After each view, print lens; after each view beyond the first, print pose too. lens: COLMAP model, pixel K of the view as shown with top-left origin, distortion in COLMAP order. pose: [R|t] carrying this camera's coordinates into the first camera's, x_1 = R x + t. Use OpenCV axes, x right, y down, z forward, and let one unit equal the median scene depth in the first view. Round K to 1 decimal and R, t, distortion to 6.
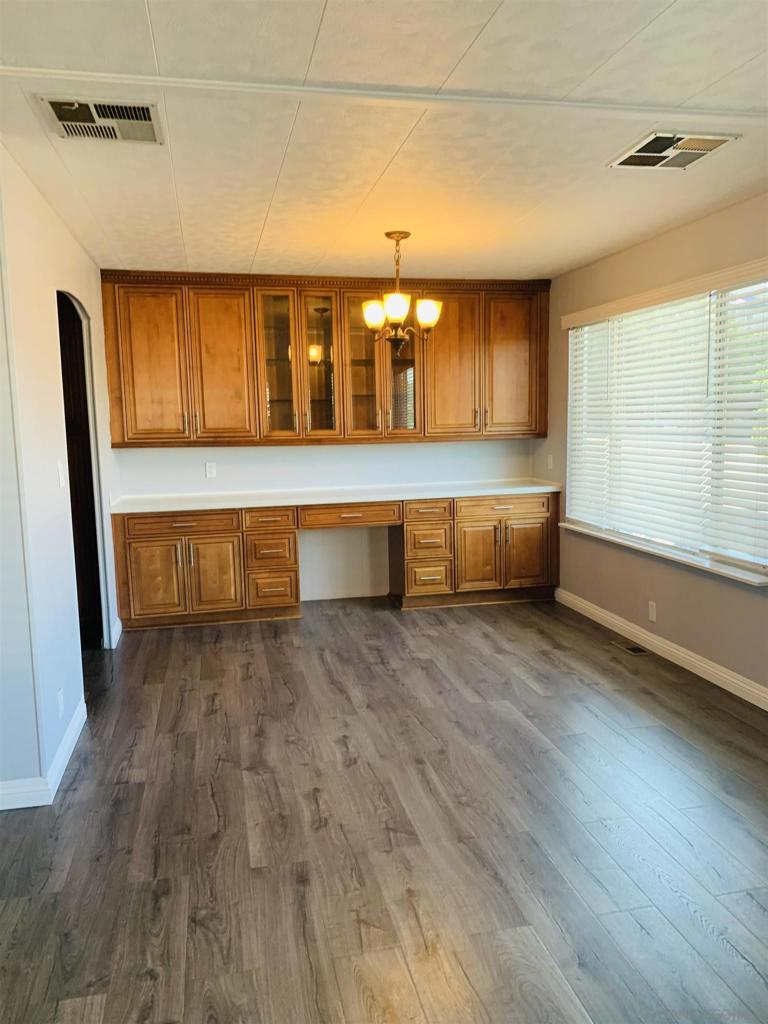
lens RADIAL K [[774.7, 0, 383.0], [0, 774.7, 510.8], [0, 0, 1]] dist [-0.002266, -0.000442]
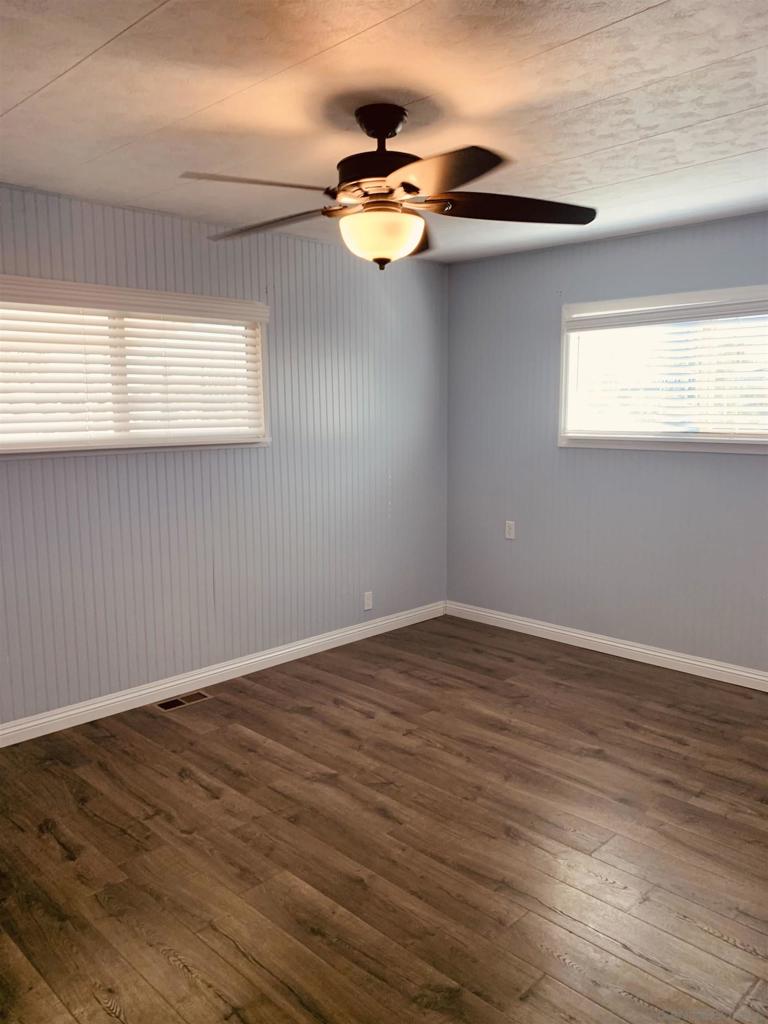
lens RADIAL K [[774.7, 0, 384.1], [0, 774.7, 512.1], [0, 0, 1]] dist [-0.002266, -0.000442]
pose [[-0.836750, 0.102624, -0.537882, 0.071822], [-0.043664, 0.966649, 0.252355, -0.254059], [0.545841, 0.234644, -0.804363, 1.796800]]
